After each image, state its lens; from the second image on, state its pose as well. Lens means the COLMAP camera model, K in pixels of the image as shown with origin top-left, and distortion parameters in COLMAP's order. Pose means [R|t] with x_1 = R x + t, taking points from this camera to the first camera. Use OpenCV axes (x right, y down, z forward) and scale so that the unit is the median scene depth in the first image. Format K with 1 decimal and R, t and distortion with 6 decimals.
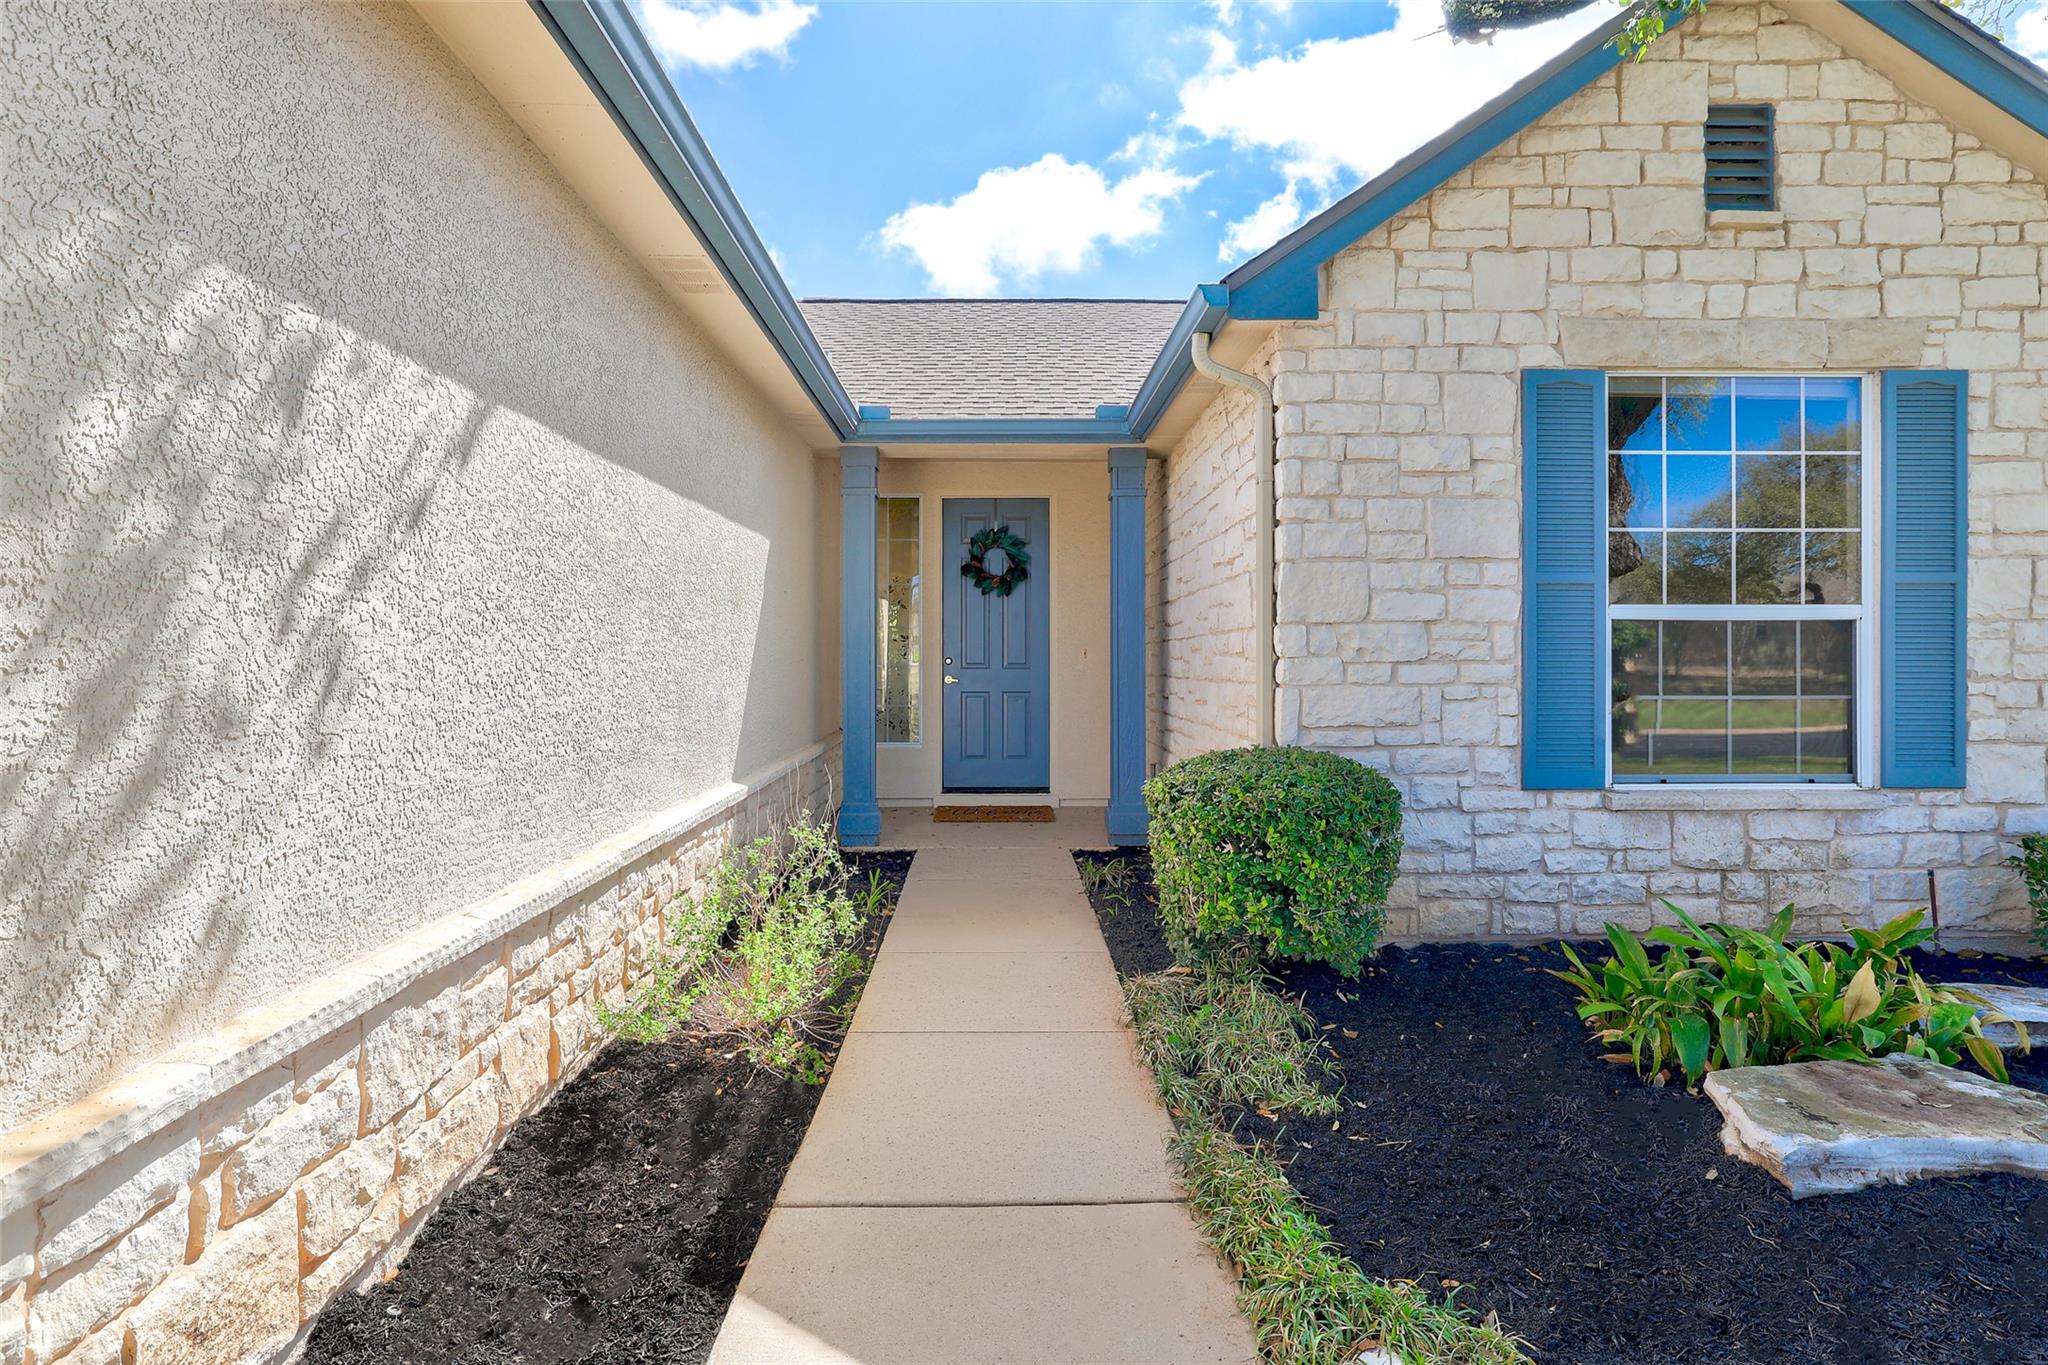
lens RADIAL K [[1043.1, 0, 1011.7], [0, 1043.1, 672.4], [0, 0, 1]] dist [-0.002951, 0.000439]
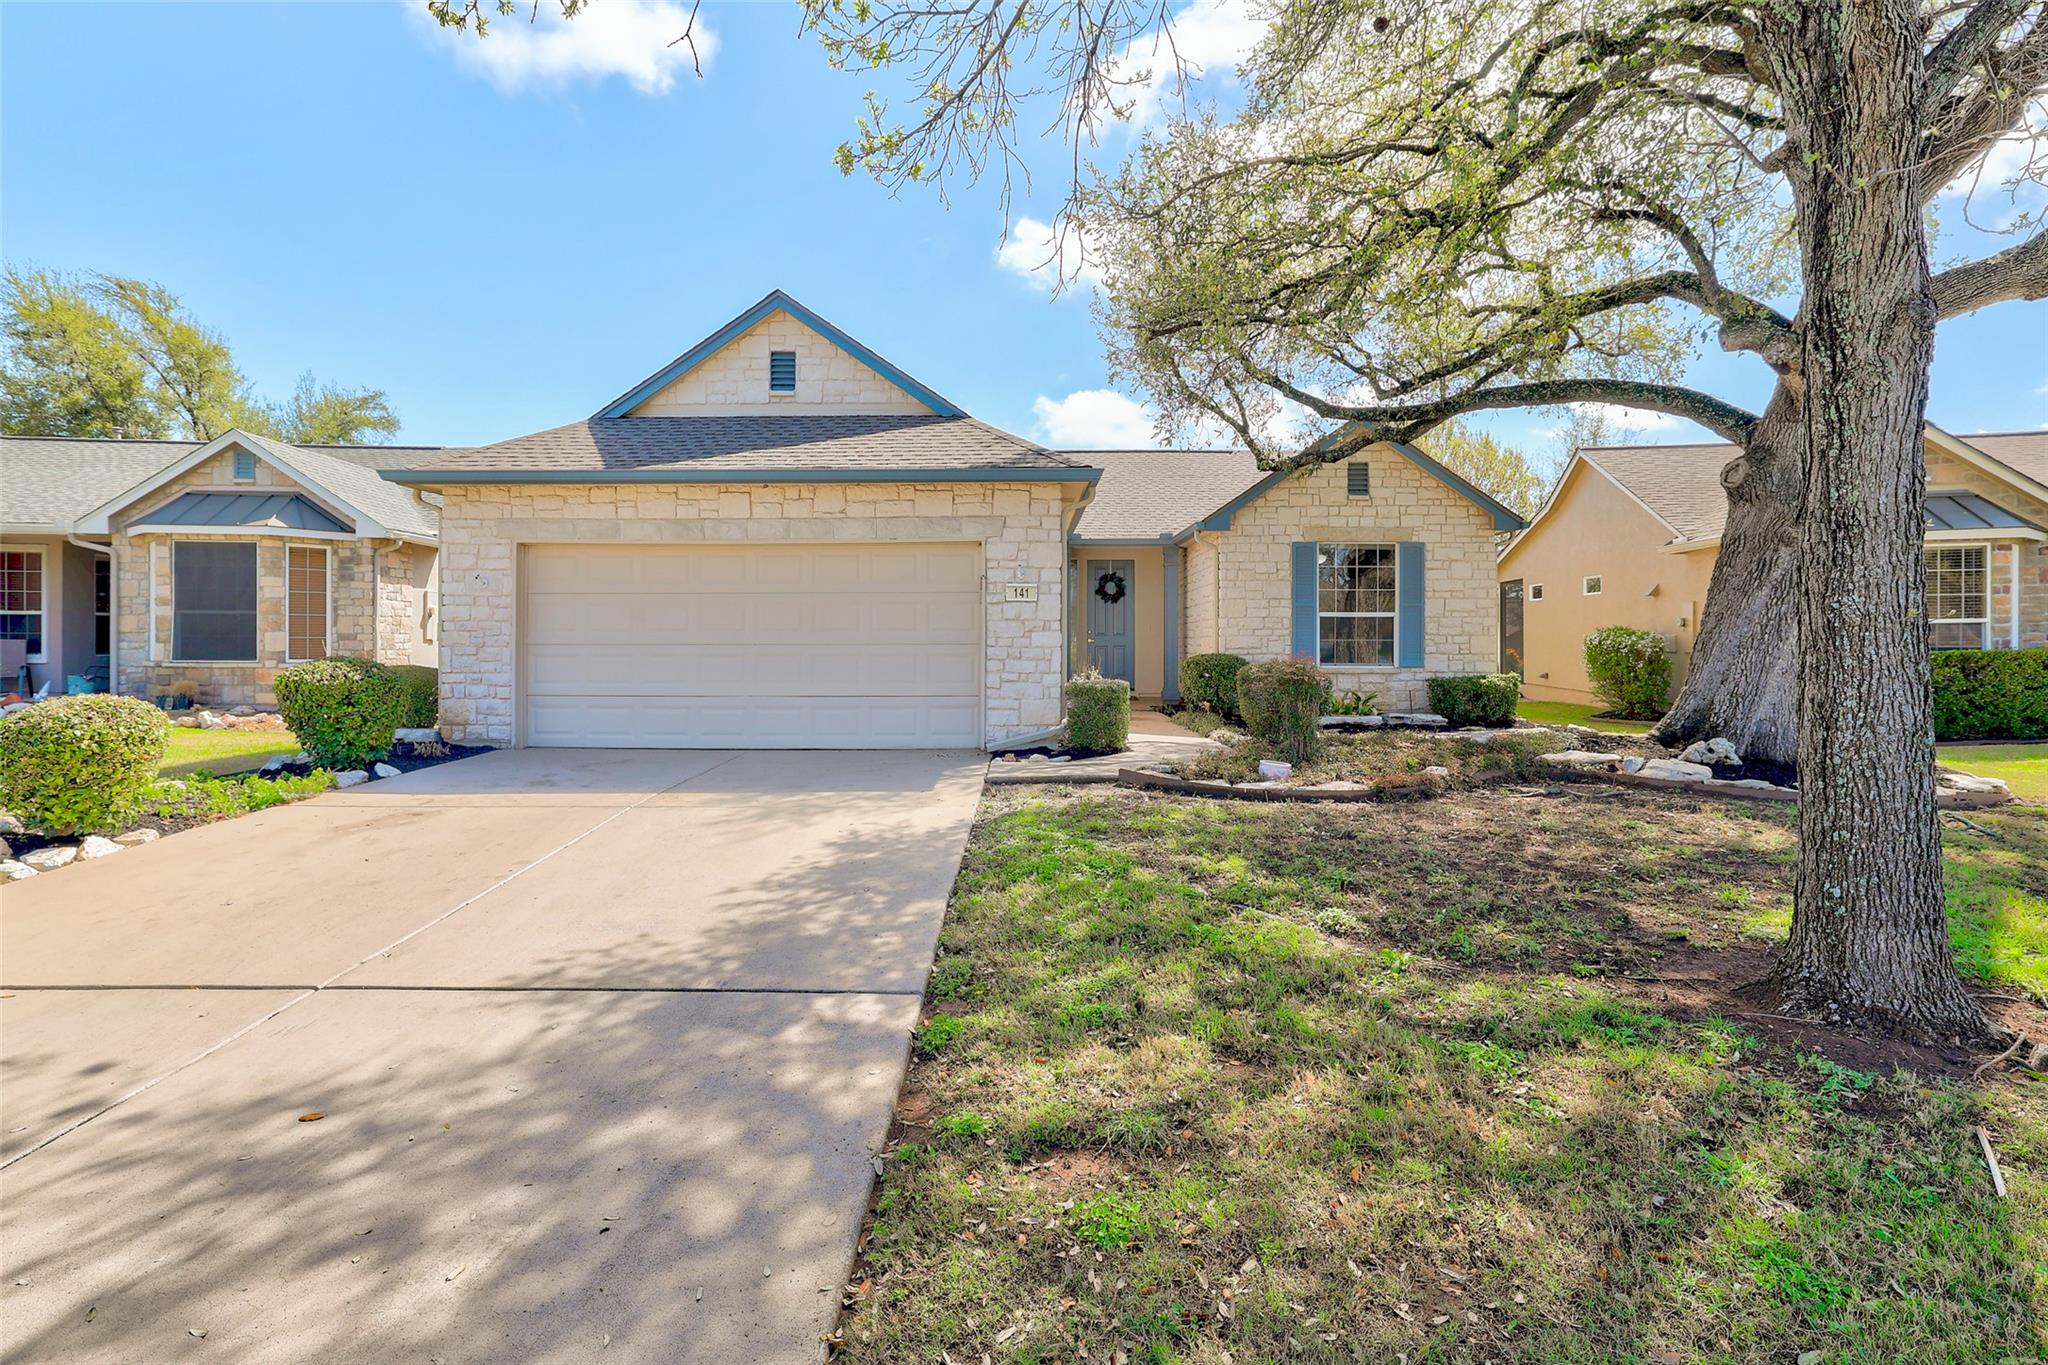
lens RADIAL K [[1011.0, 0, 1033.8], [0, 1011.0, 666.4], [0, 0, 1]] dist [0.000100, 0.000325]
pose [[0.999991, 0.003627, -0.002258, -0.336536], [-0.003608, 0.999958, 0.008450, 0.085844], [0.002288, -0.008442, 0.999962, -2.269690]]
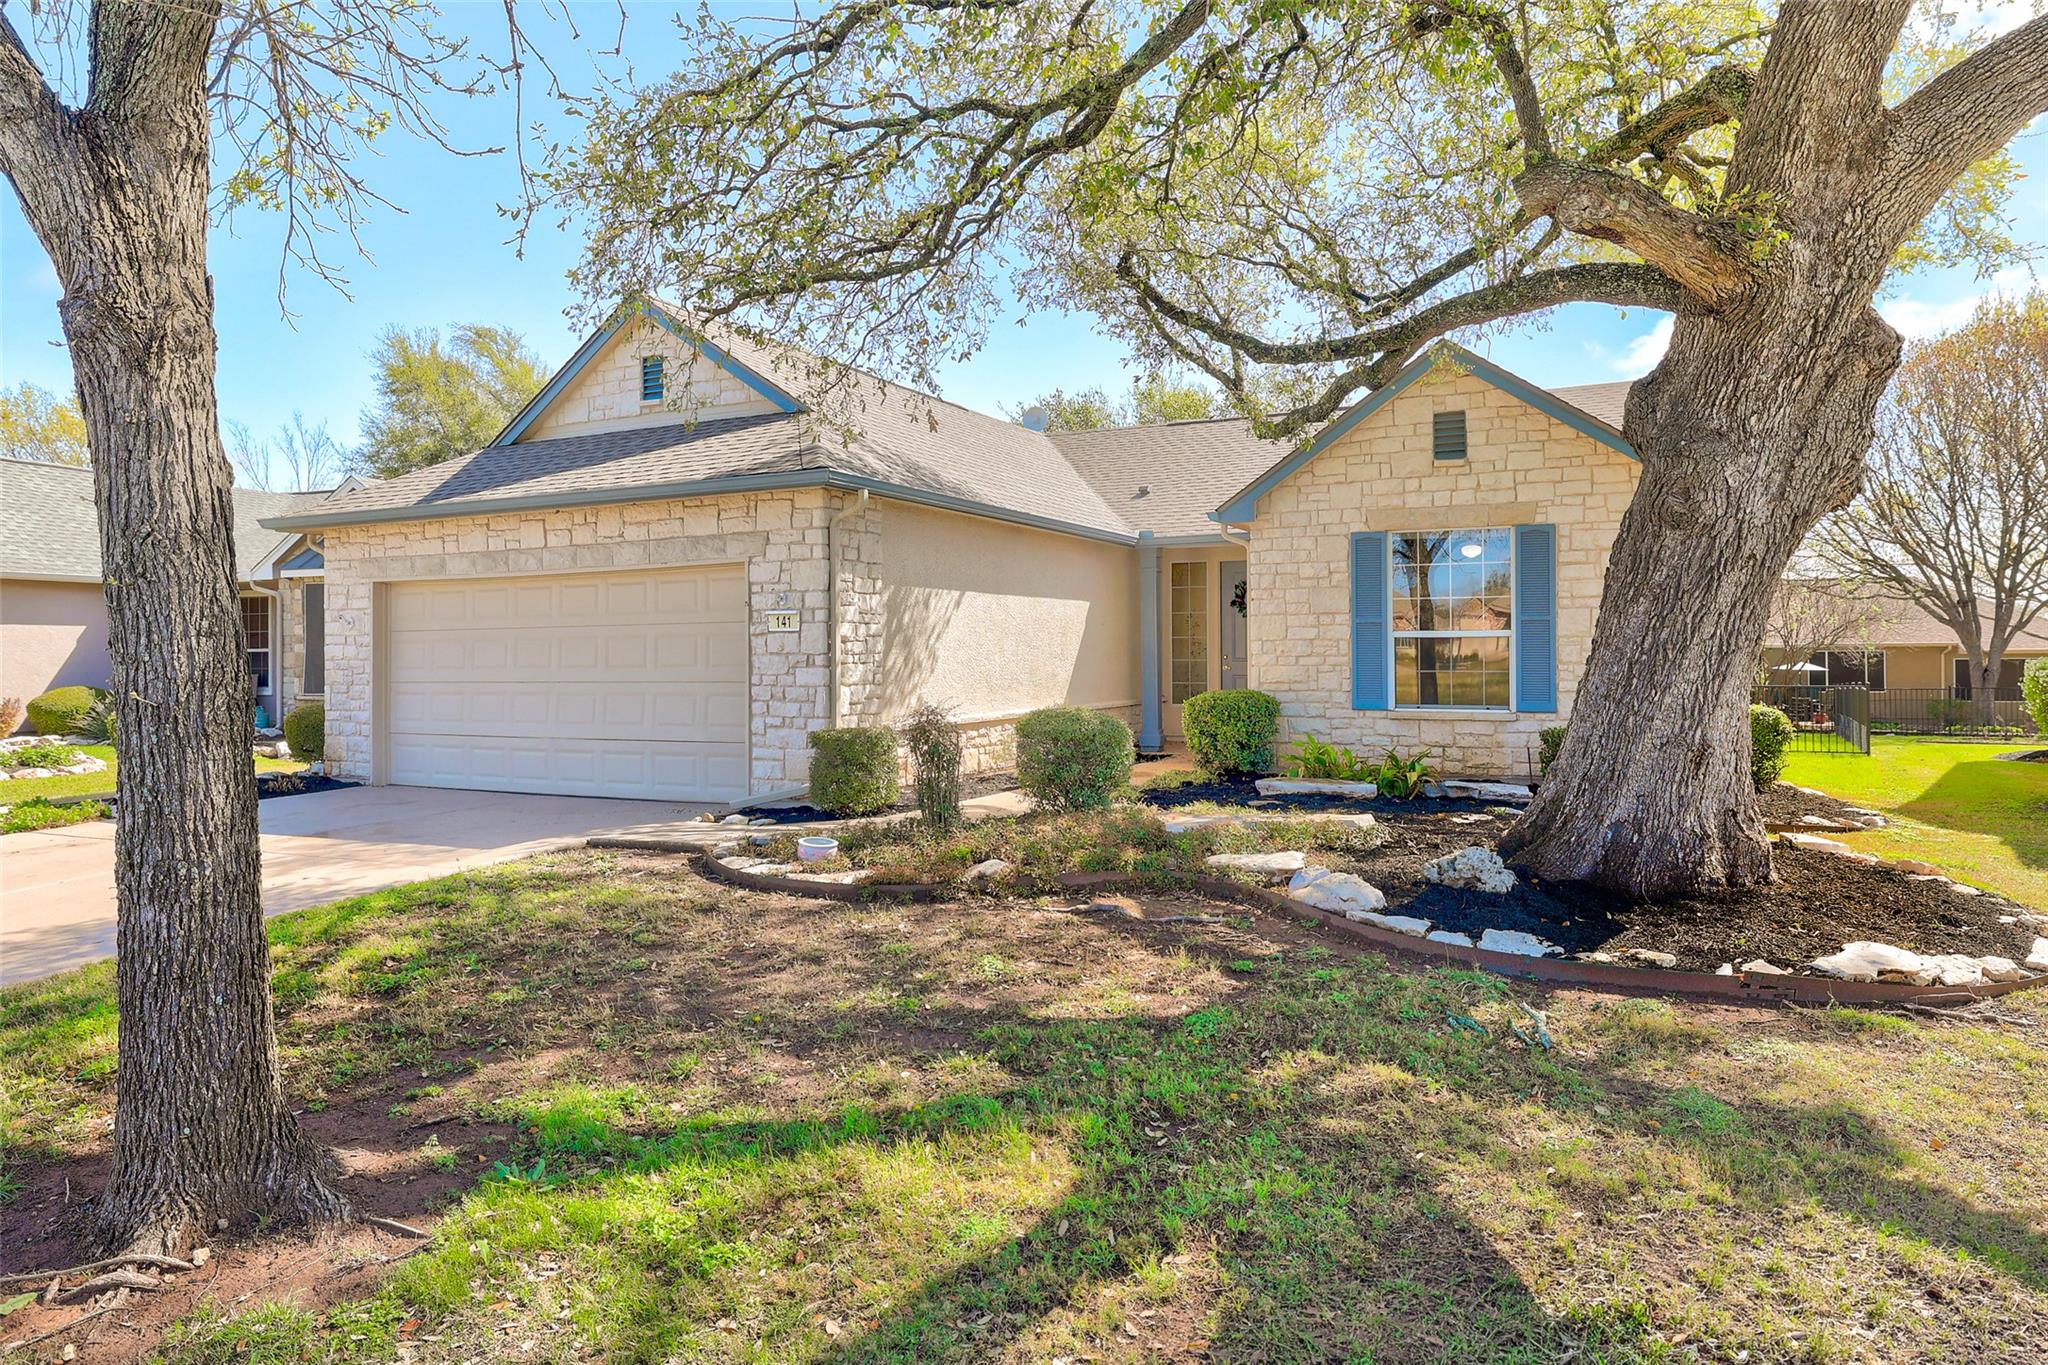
lens RADIAL K [[1299.5, 0, 1018.0], [0, 1299.5, 681.3], [0, 0, 1]] dist [0.004677, 0.000368]
pose [[0.894292, 0.003788, -0.447468, 1.132966], [-0.004095, 0.999992, 0.000281, 0.049794], [0.447465, 0.001581, 0.894300, -1.986163]]
